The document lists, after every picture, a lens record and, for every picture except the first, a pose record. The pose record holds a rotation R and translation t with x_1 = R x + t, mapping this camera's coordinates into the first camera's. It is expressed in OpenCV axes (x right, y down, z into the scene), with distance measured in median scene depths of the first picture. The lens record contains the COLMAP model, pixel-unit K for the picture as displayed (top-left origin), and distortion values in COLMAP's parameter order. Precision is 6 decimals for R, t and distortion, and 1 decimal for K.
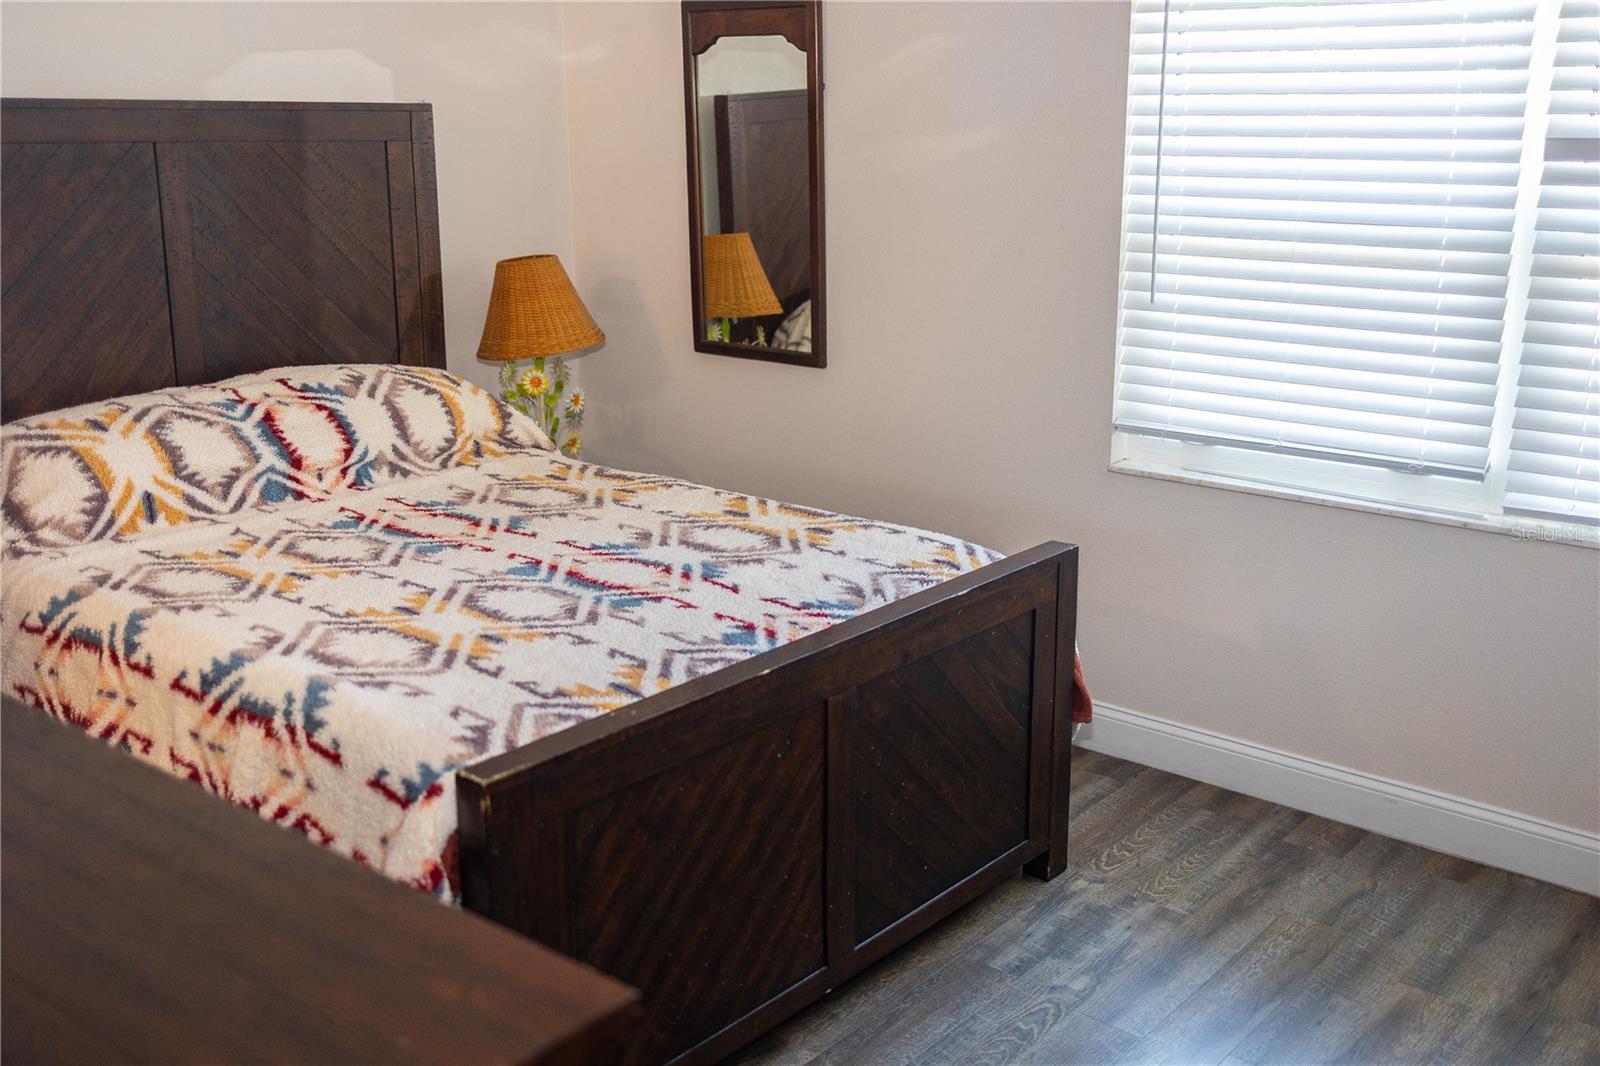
lens RADIAL K [[1595.4, 0, 803.8], [0, 1595.4, 531.3], [0, 0, 1]] dist [0.002761, 0.000000]
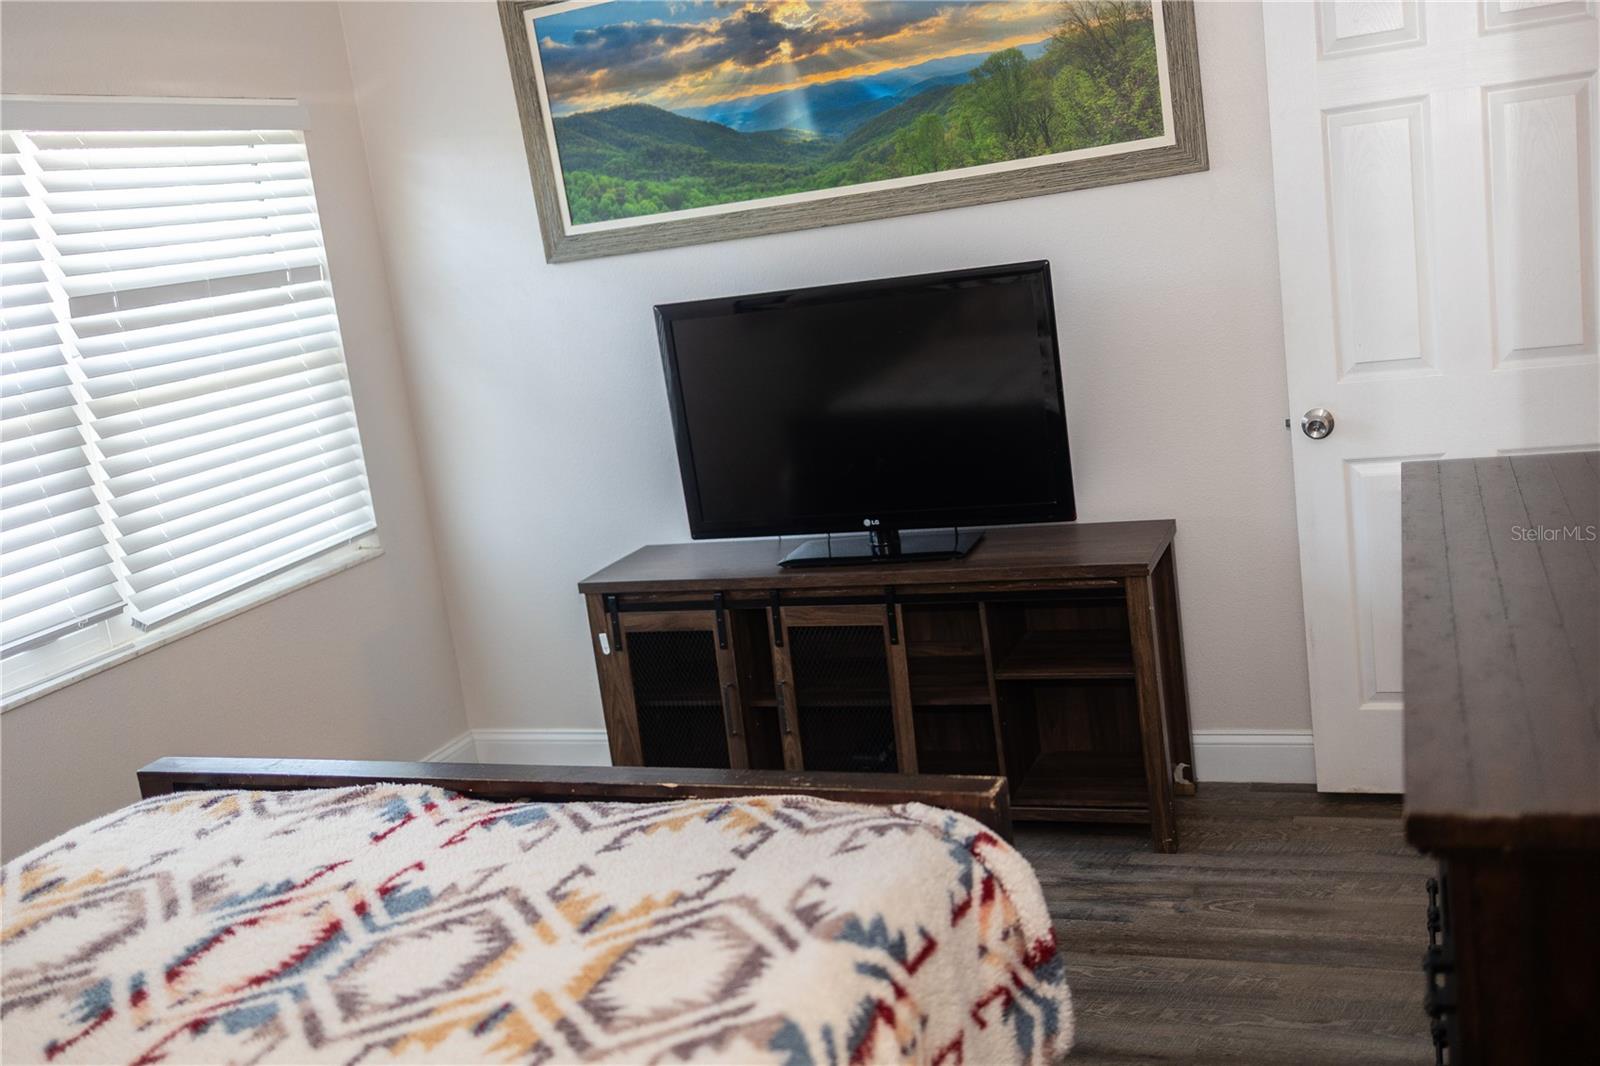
lens RADIAL K [[1595.4, 0, 803.5], [0, 1595.4, 532.3], [0, 0, 1]] dist [0.002761, 0.000000]
pose [[-0.331114, -0.151365, 0.931371, -0.820918], [0.364910, 0.889711, 0.274325, -0.236651], [-0.870175, 0.430700, -0.239361, 0.961006]]
